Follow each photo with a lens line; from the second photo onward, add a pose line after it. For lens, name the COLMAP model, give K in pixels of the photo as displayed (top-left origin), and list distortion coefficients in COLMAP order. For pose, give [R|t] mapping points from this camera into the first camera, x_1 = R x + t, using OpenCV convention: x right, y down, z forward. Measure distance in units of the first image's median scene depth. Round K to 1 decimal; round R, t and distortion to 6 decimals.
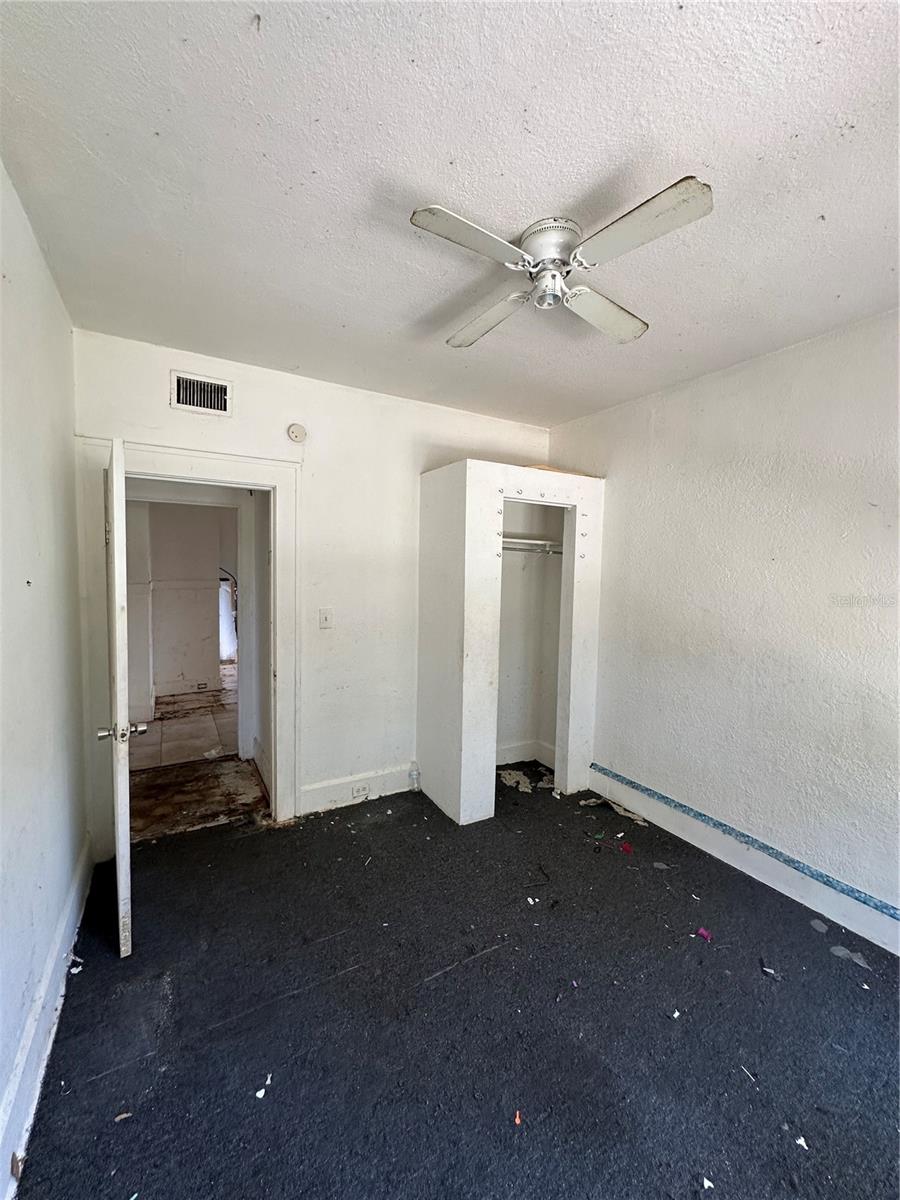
lens RADIAL K [[479.5, 0, 450.0], [0, 479.5, 600.0], [0, 0, 1]] dist [-0.002072, -0.000366]
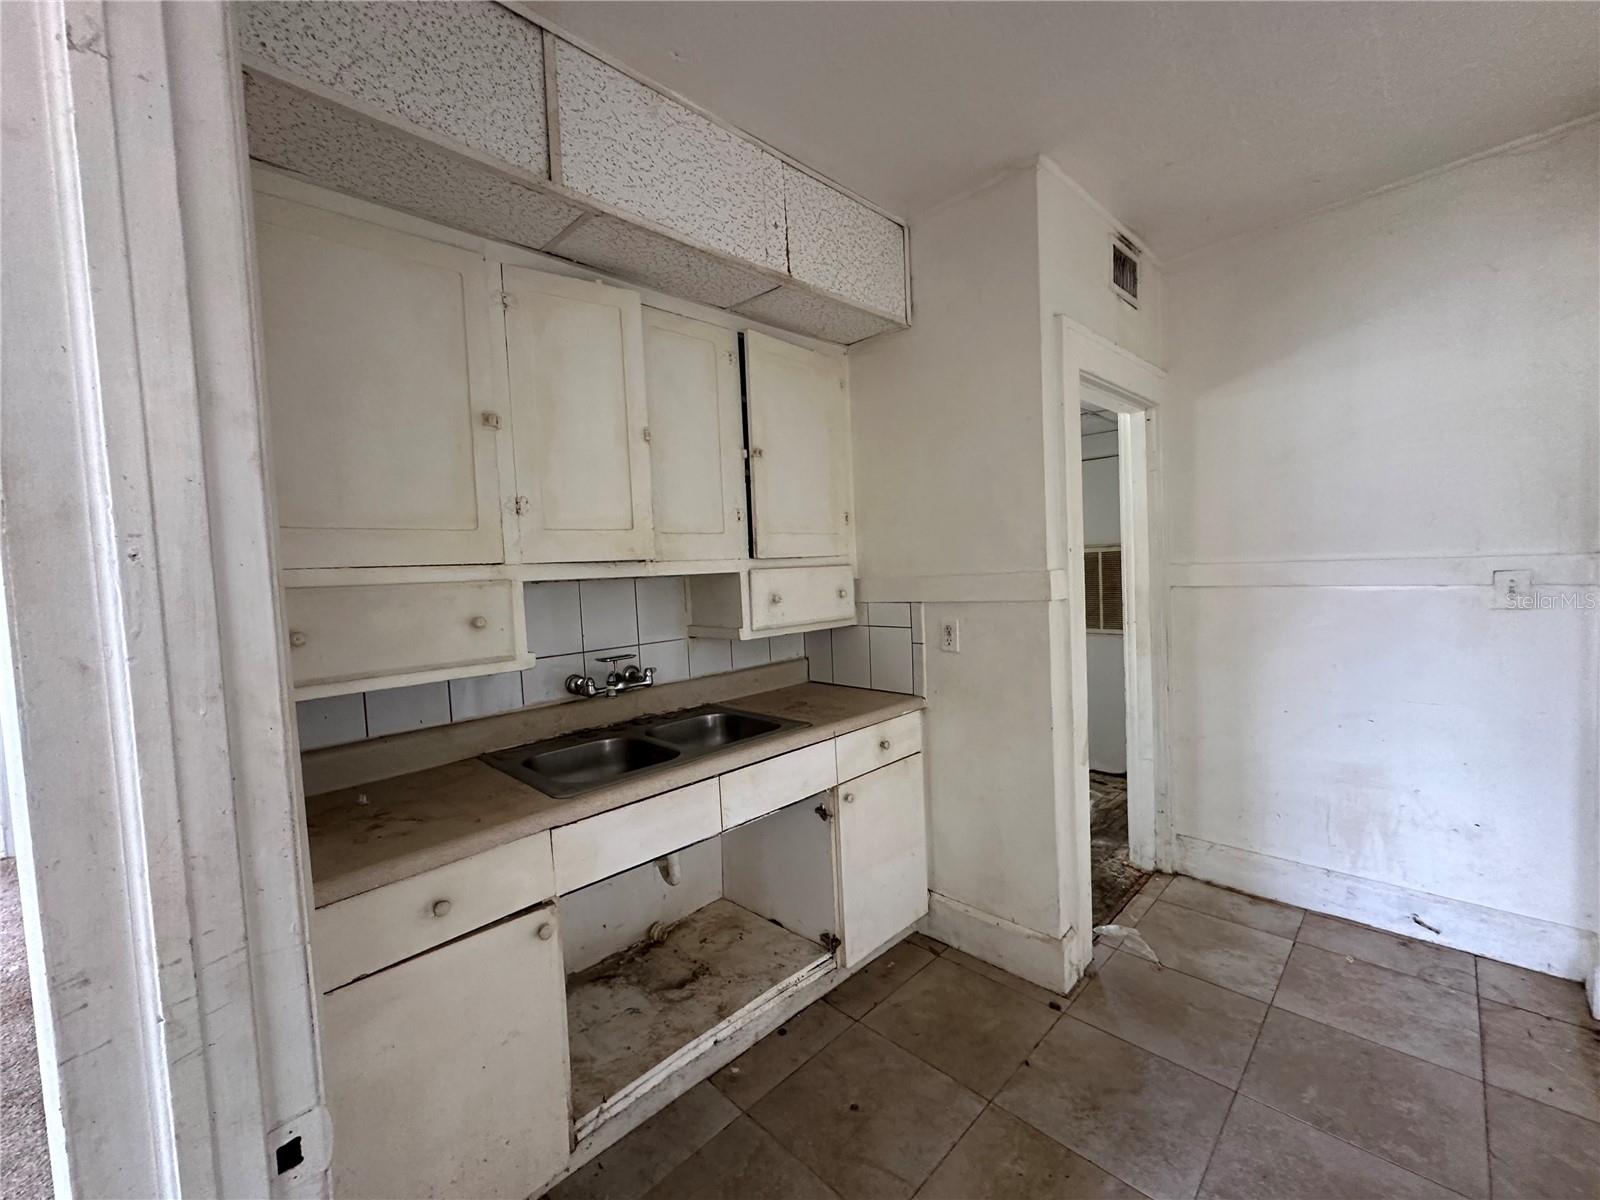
lens RADIAL K [[639.3, 0, 800.9], [0, 639.3, 596.6], [0, 0, 1]] dist [-0.002072, -0.000366]
pose [[-0.970601, 0.035723, -0.238029, -0.052914], [0.010146, 0.994118, 0.107827, -0.052369], [0.240481, 0.102242, -0.965254, 1.163340]]
